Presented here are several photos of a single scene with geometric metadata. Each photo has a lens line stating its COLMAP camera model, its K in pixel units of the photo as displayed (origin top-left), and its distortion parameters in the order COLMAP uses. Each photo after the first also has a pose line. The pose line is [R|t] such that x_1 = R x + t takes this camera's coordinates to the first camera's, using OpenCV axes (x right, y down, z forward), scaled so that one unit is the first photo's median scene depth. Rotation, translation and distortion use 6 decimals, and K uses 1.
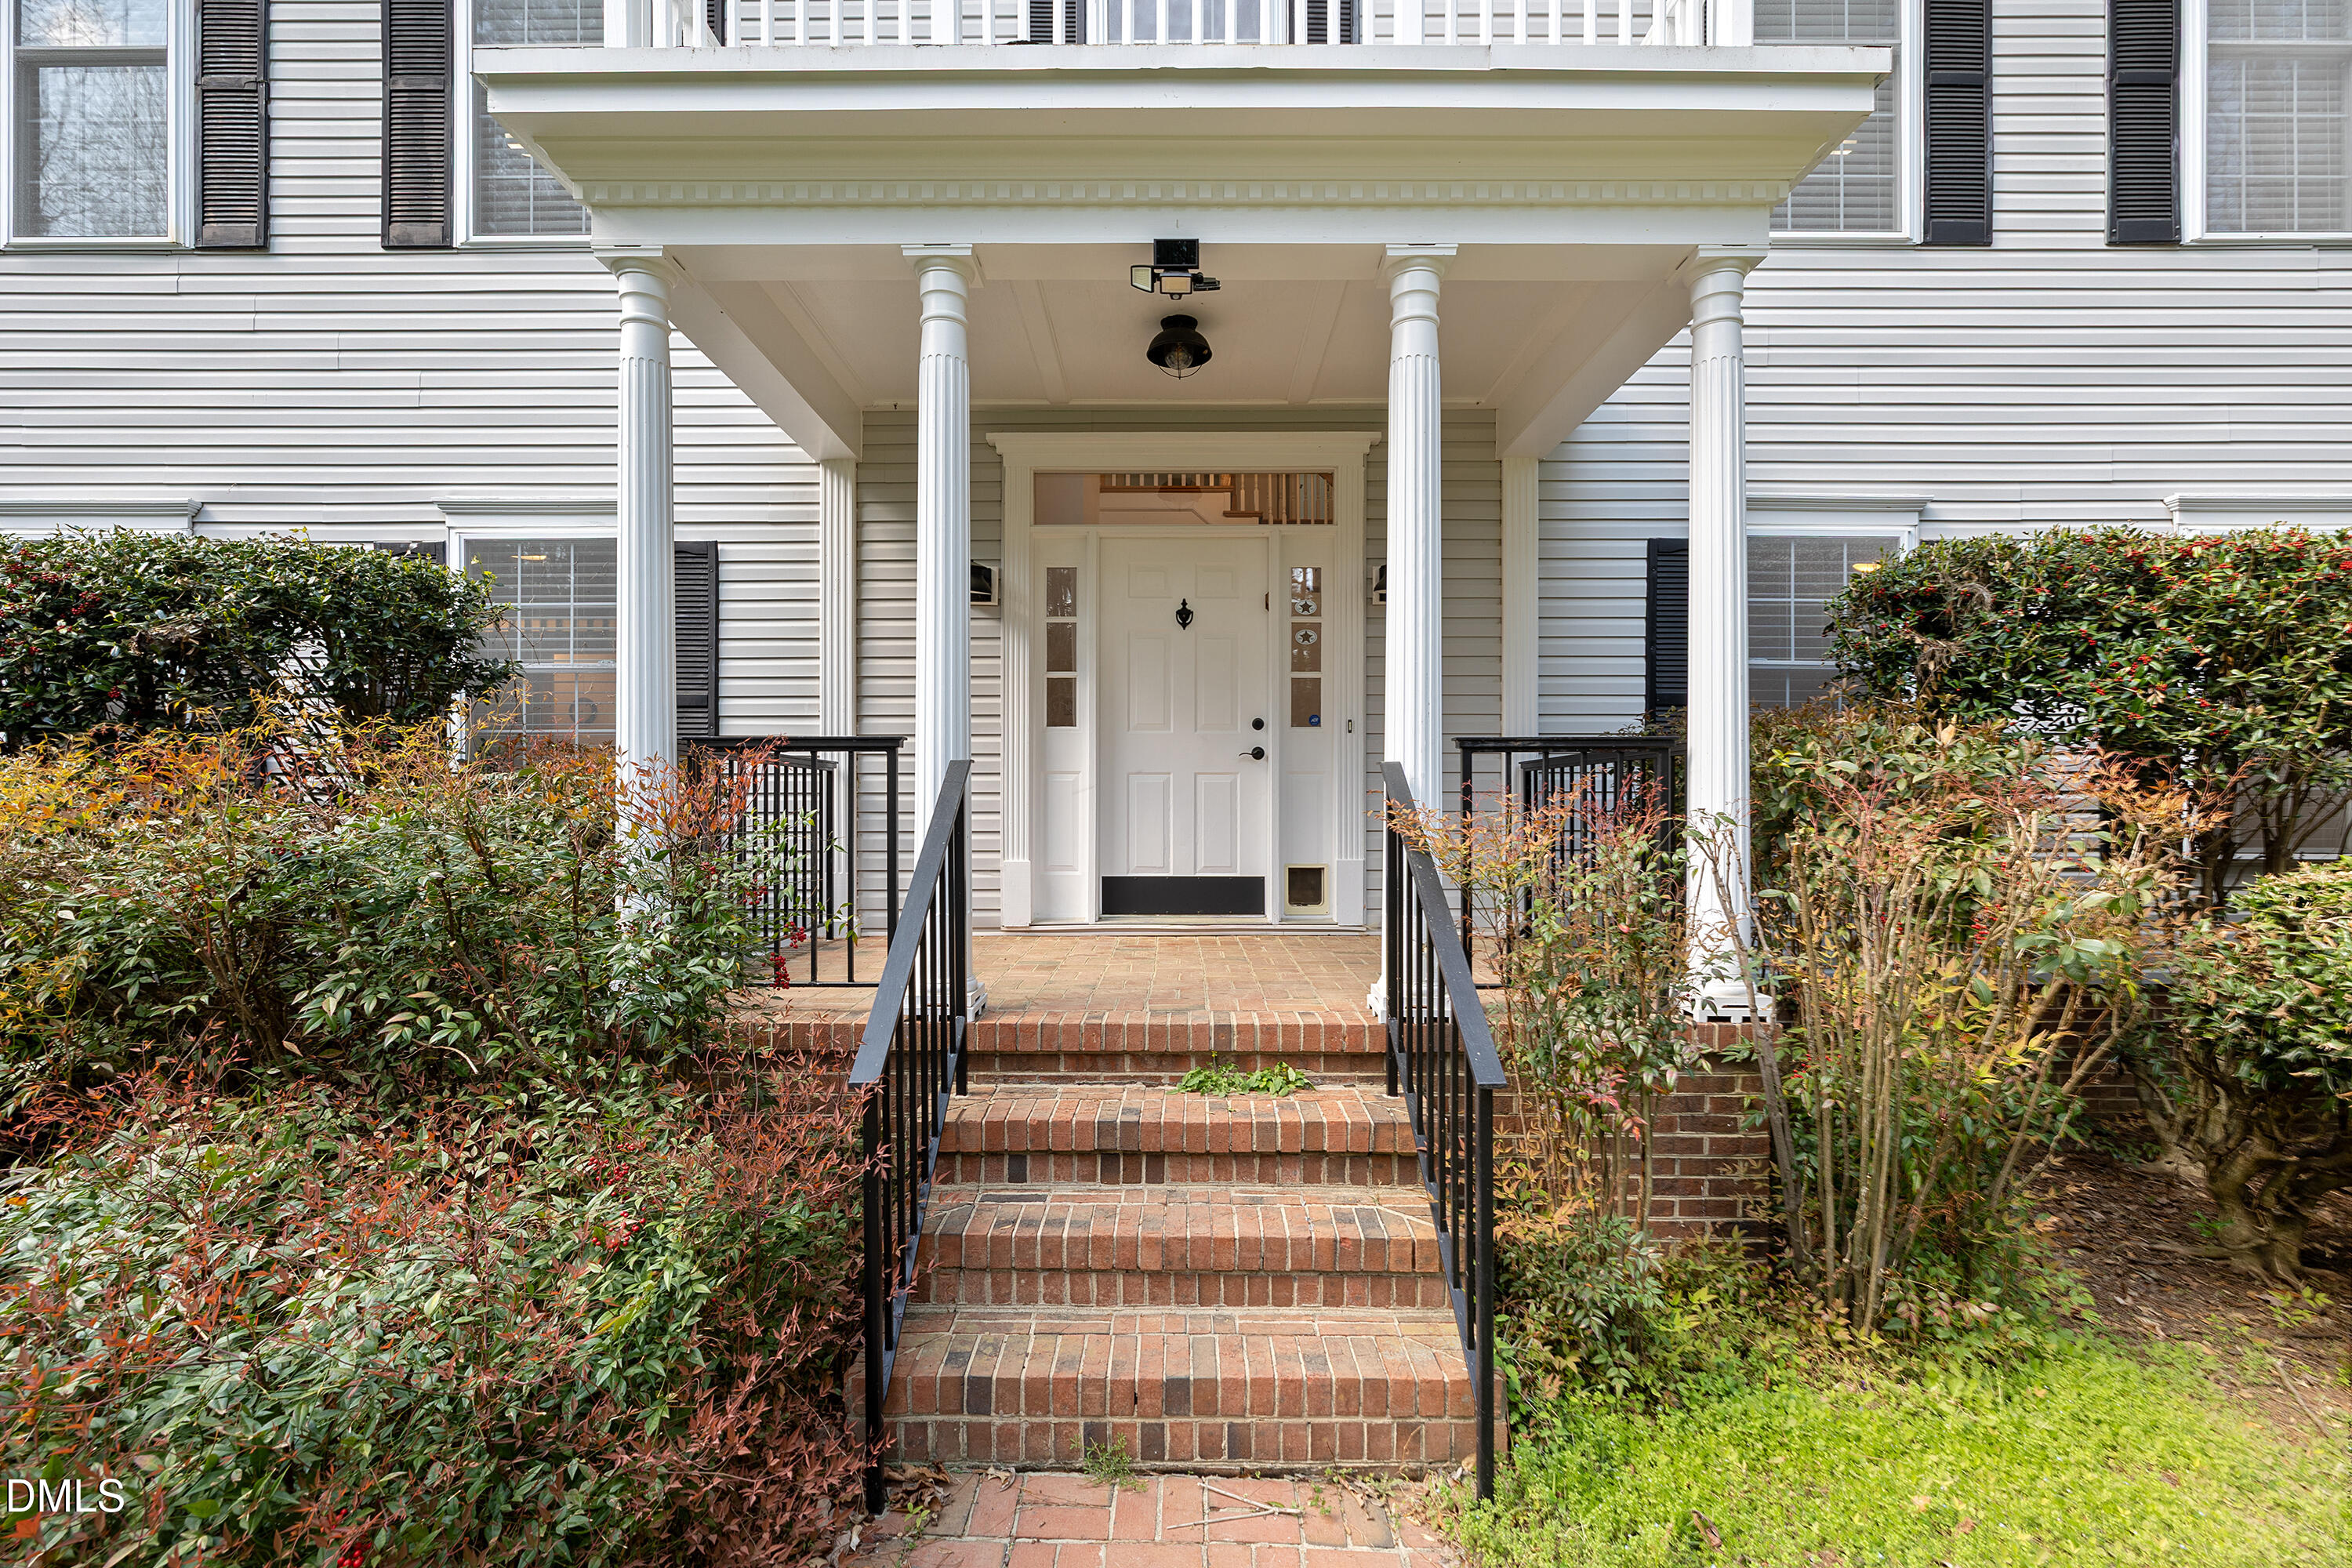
lens RADIAL K [[1094.1, 0, 1176.0], [0, 1094.1, 784.0], [0, 0, 1]] dist [-0.000777, 0.000089]
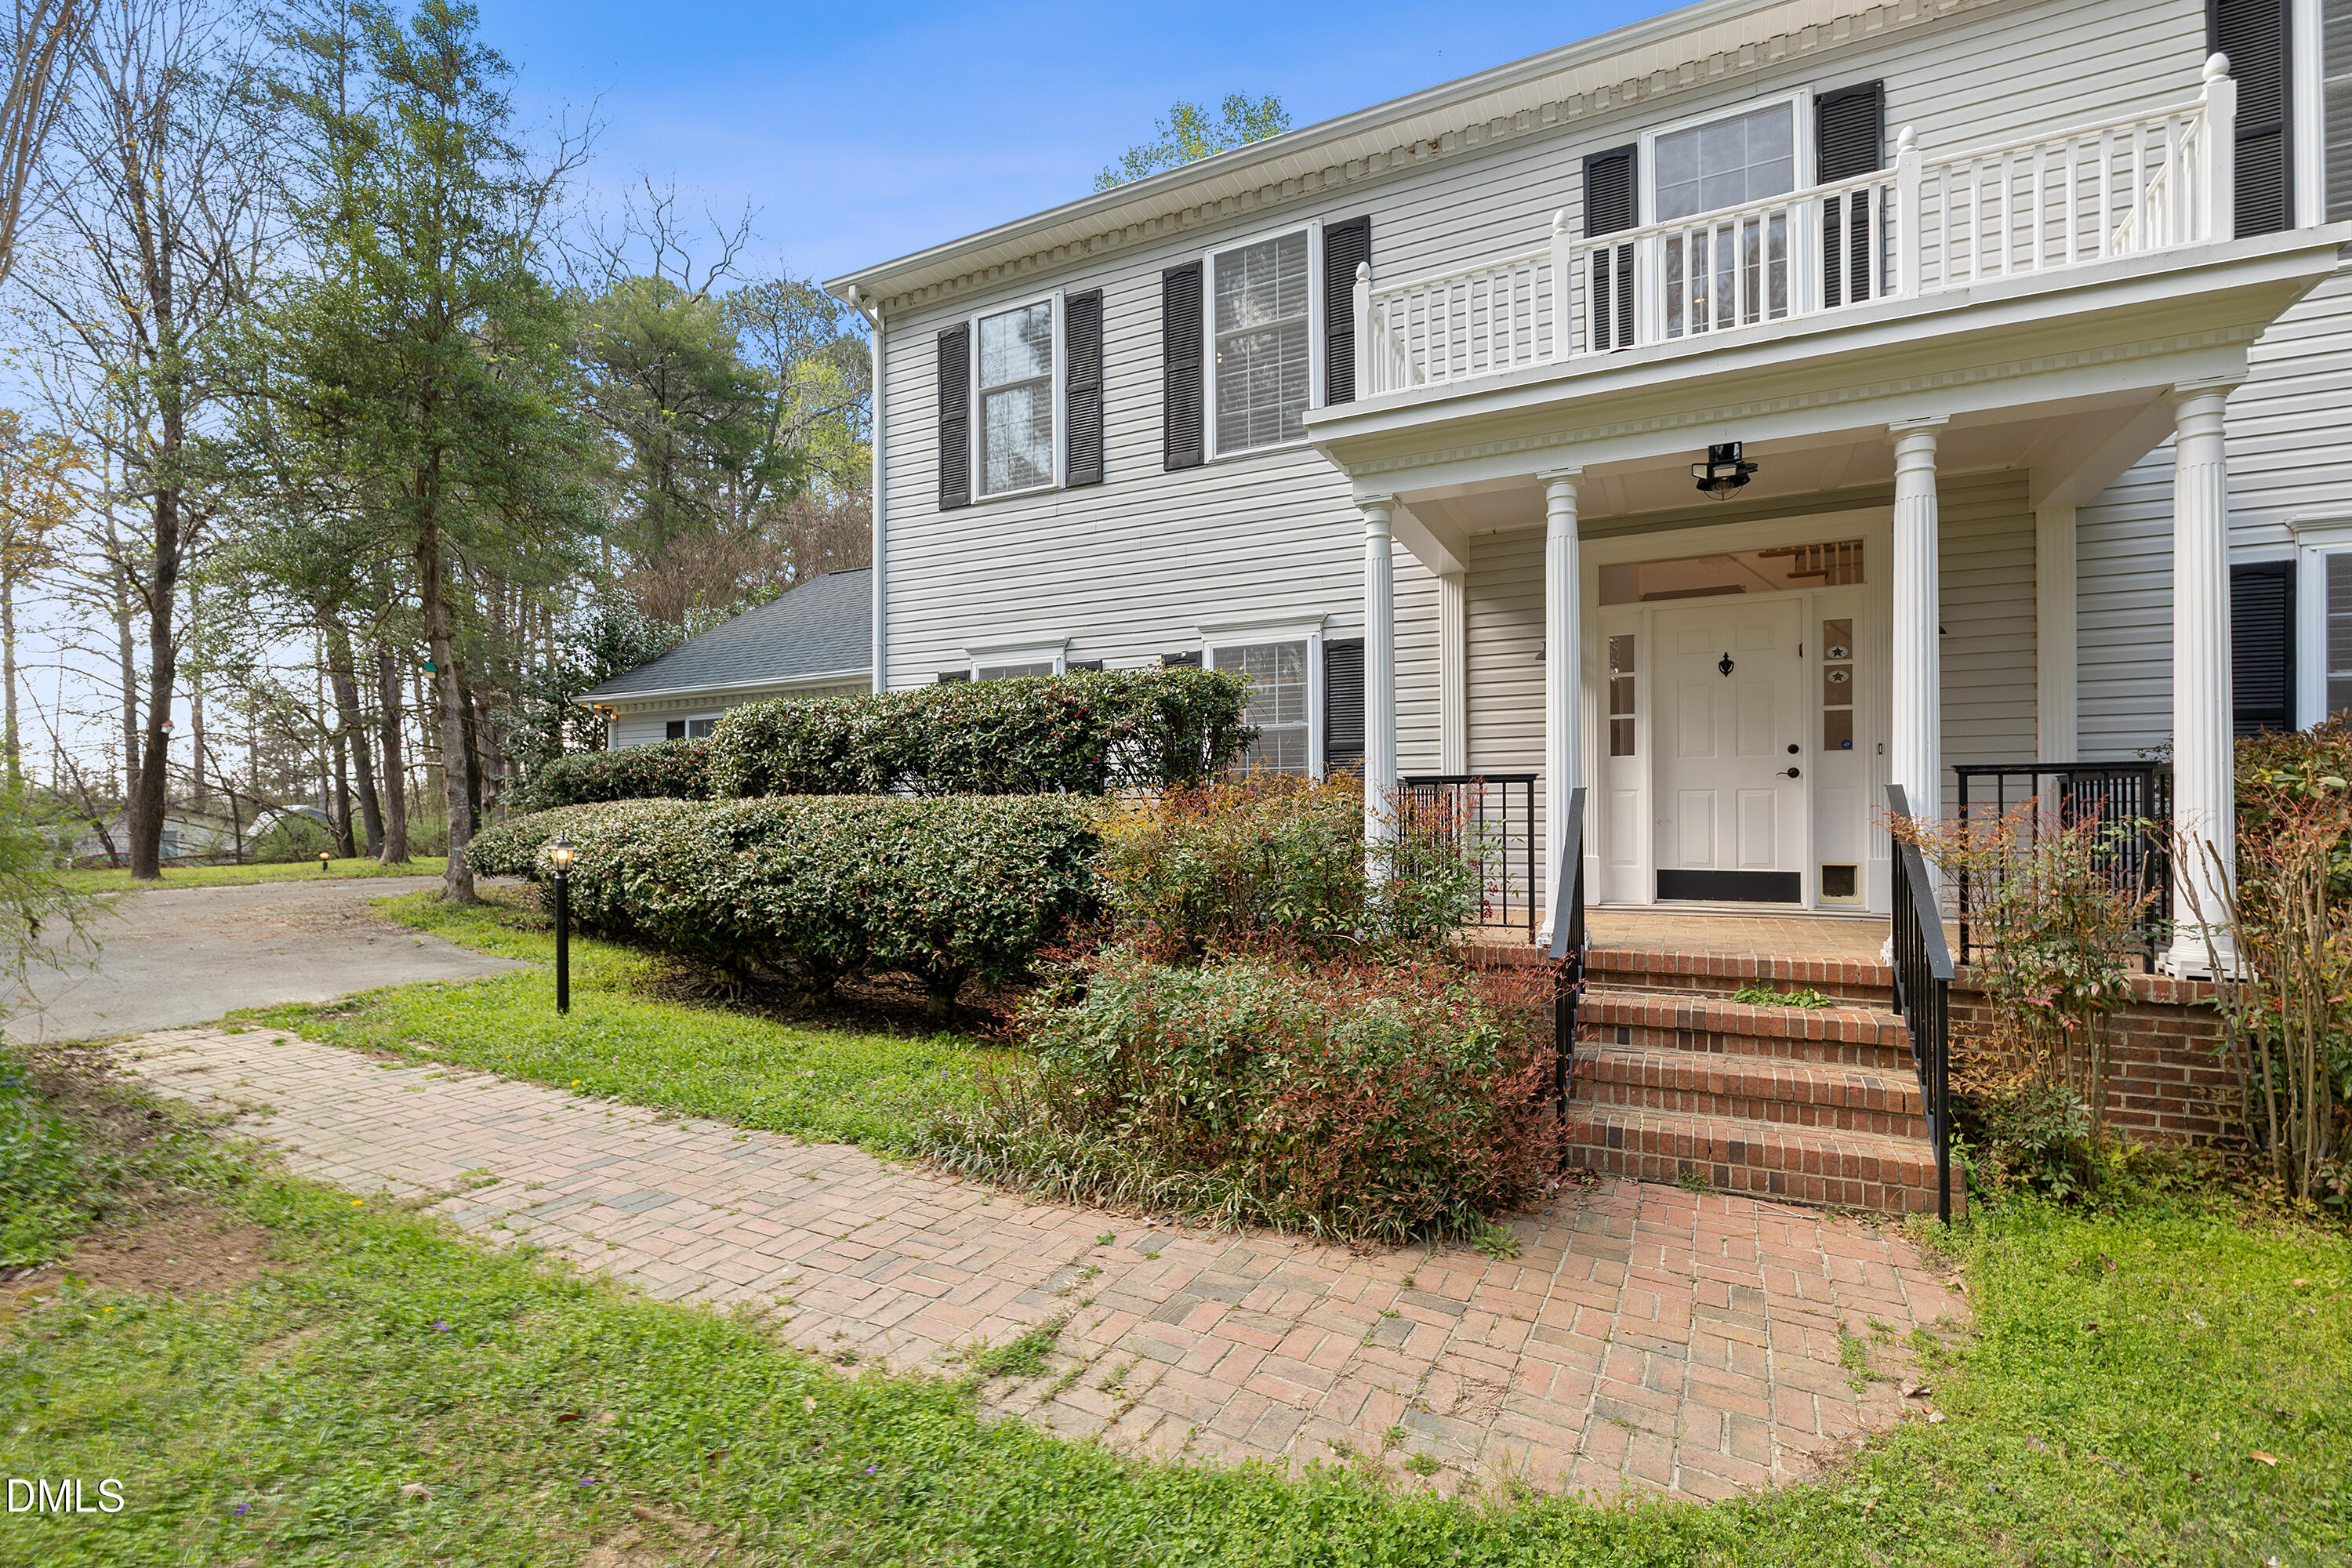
lens RADIAL K [[1056.8, 0, 1182.3], [0, 1056.8, 808.8], [0, 0, 1]] dist [-0.005439, 0.000774]
pose [[0.897280, -0.007466, -0.441399, -0.033096], [0.013607, 0.999850, 0.010748, -0.015787], [0.441253, -0.015651, 0.897246, -0.651732]]
